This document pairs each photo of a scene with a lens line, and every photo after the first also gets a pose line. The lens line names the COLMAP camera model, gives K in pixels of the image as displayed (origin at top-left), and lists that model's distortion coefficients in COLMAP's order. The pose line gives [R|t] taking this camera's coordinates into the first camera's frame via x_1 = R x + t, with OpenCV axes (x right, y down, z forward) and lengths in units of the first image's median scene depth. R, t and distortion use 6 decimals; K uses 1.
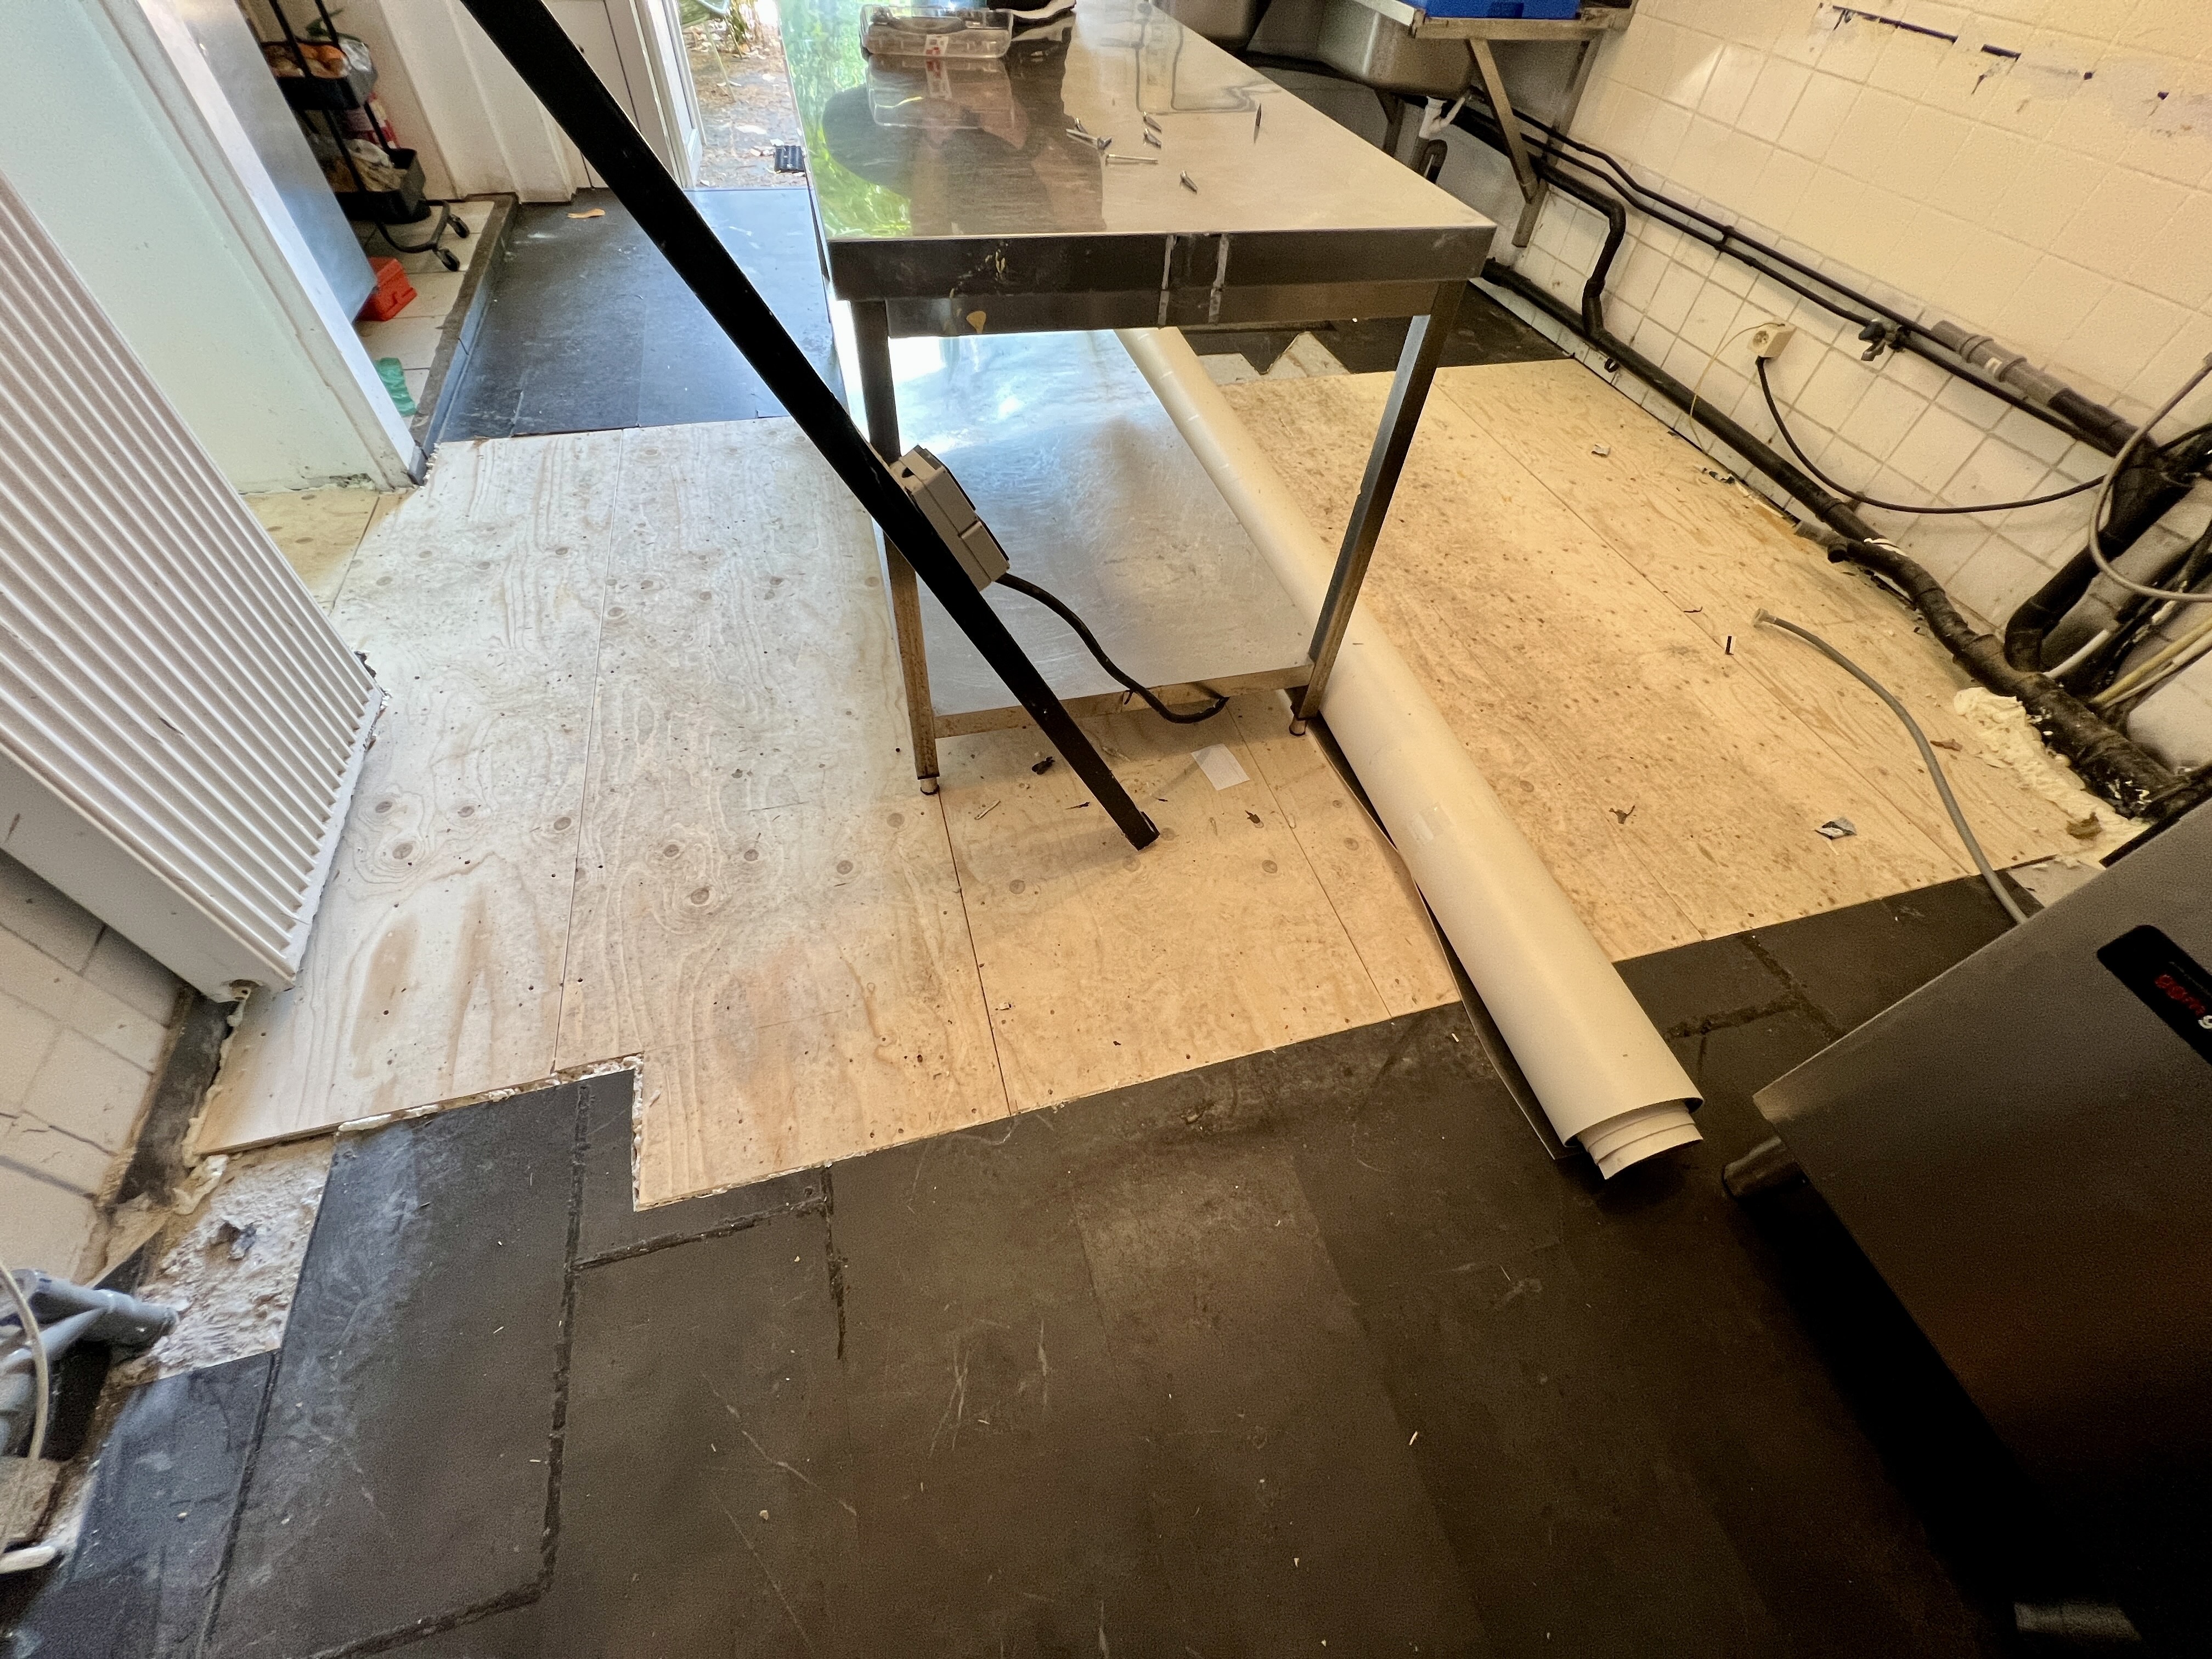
lens RADIAL K [[892.2, 0, 1106.6], [0, 892.2, 828.4], [0, 0, 1]] dist [0.004319, -0.000953]
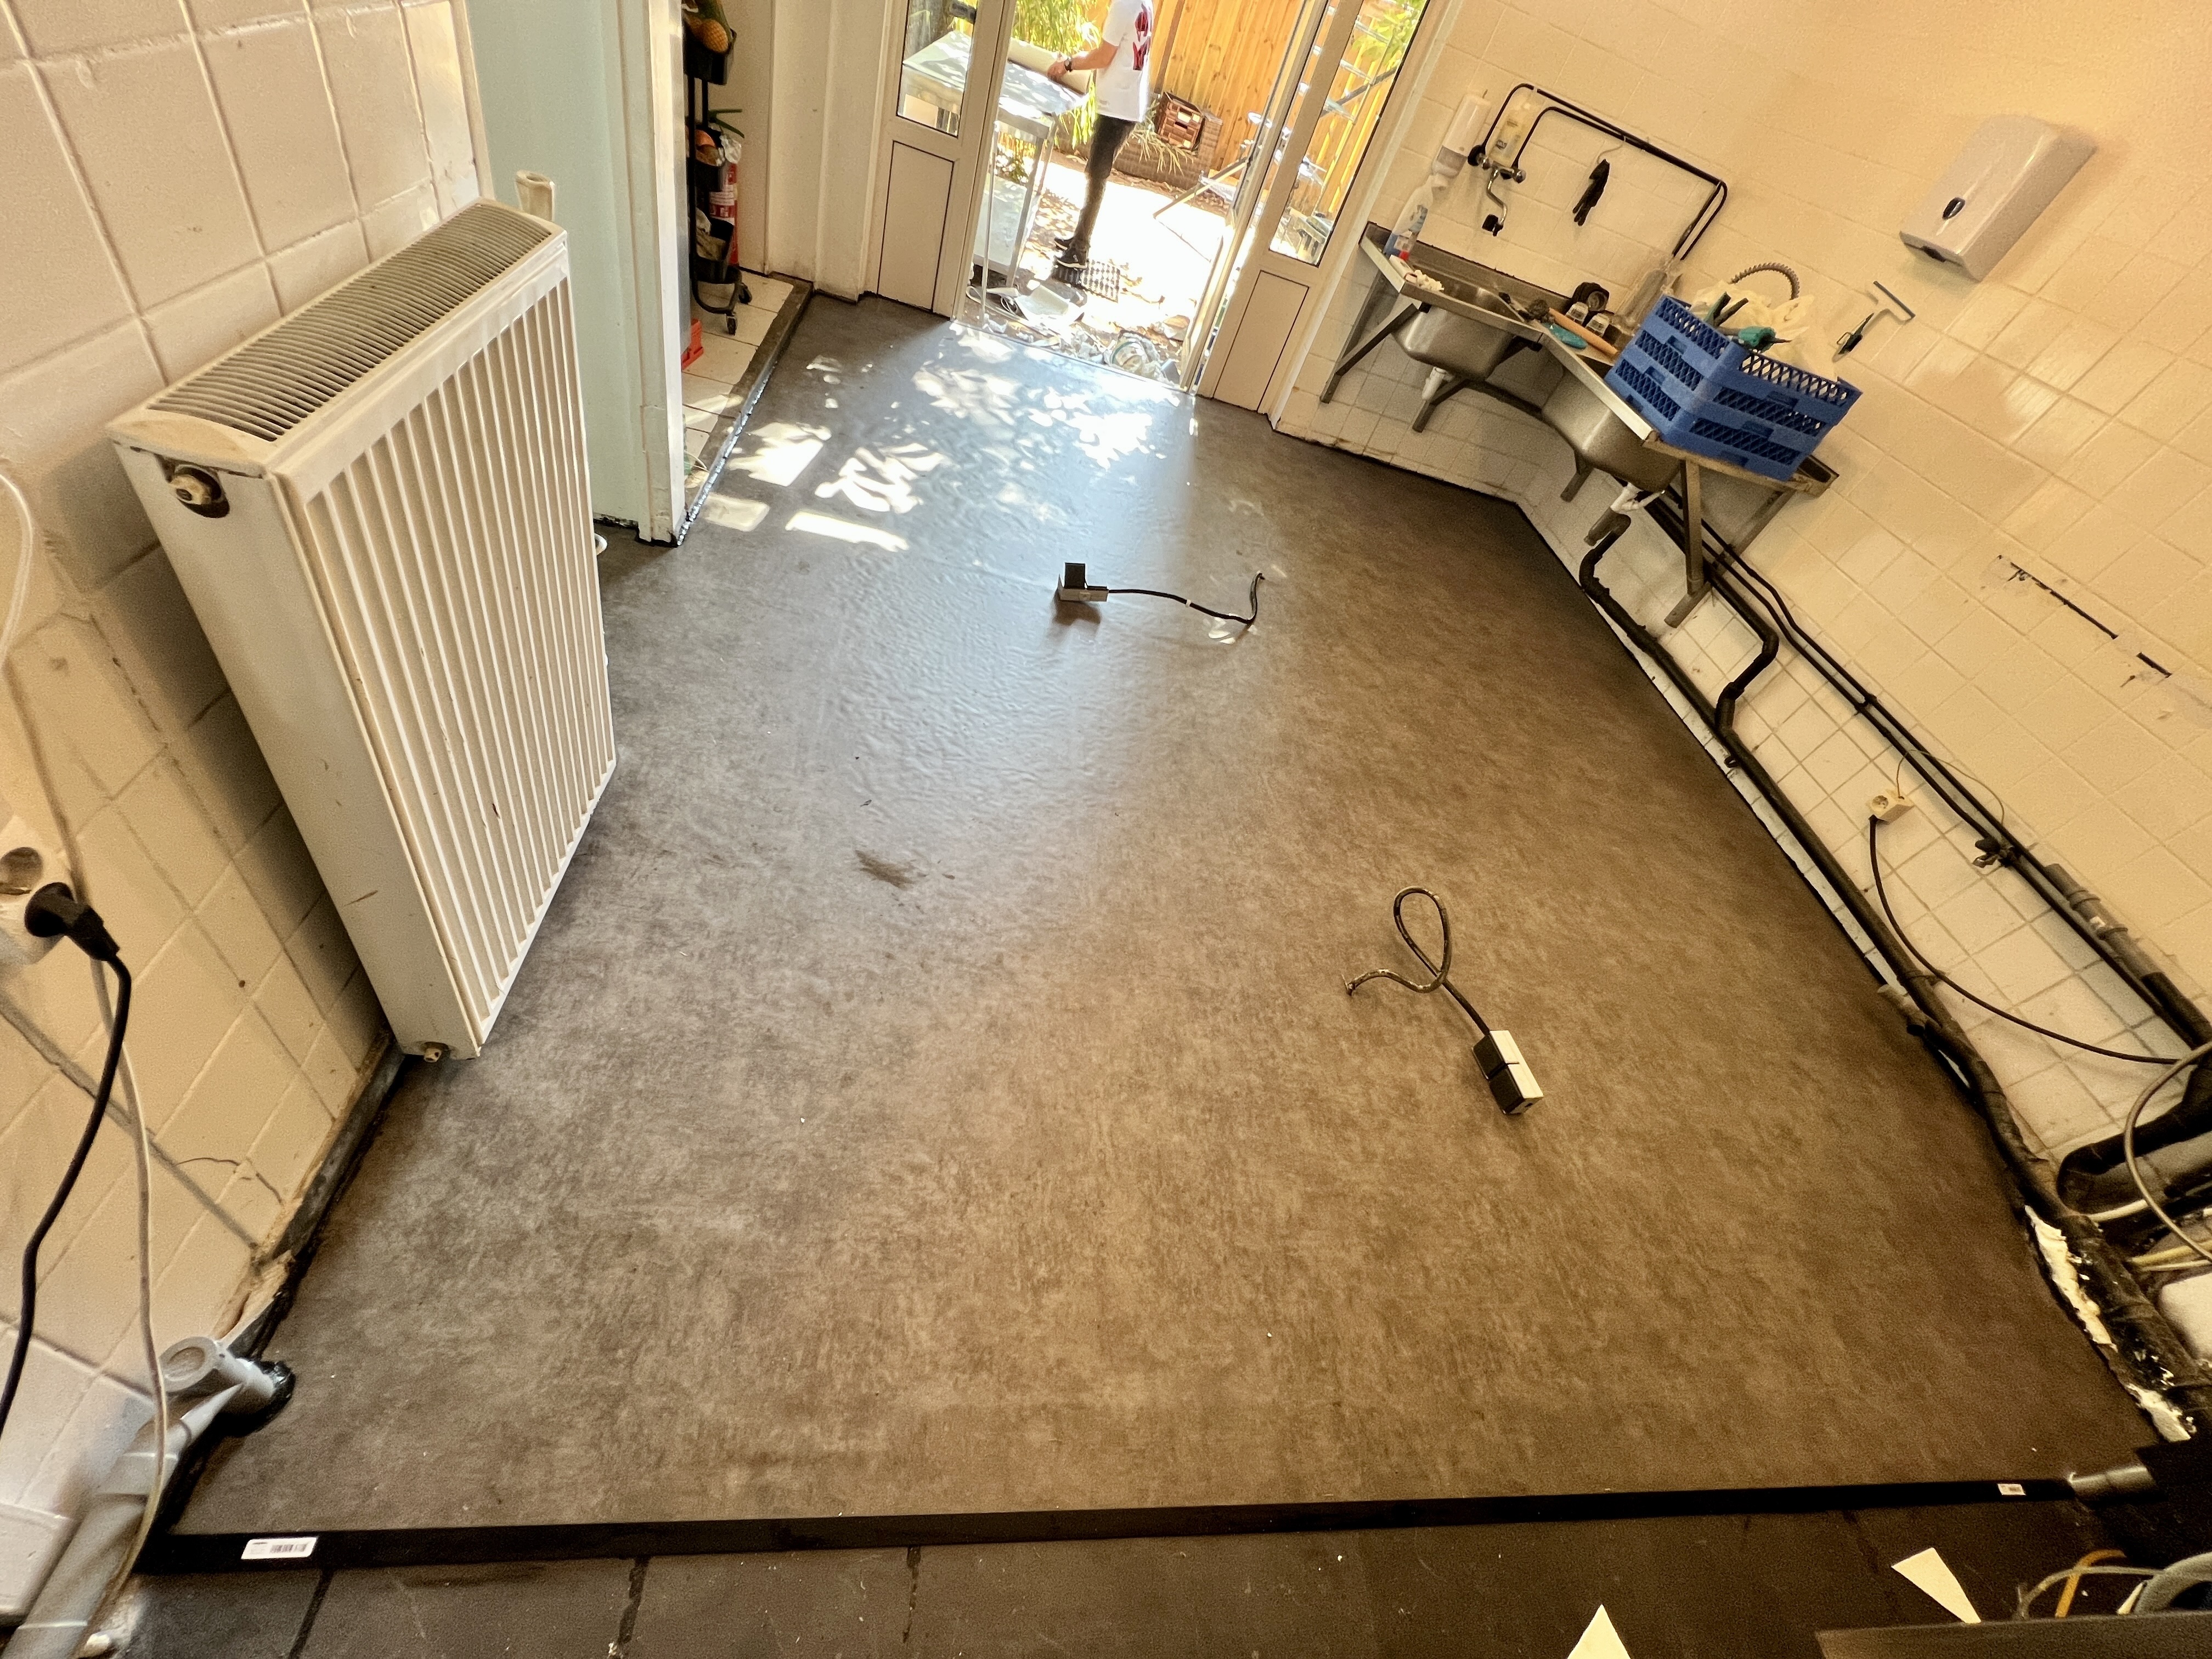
lens RADIAL K [[892.2, 0, 1103.6], [0, 892.2, 829.9], [0, 0, 1]] dist [0.004319, -0.000953]
pose [[0.948411, 0.316759, 0.013444, -0.197370], [-0.313218, 0.942689, -0.115027, -0.103452], [-0.049109, 0.104882, 0.993271, -0.042242]]
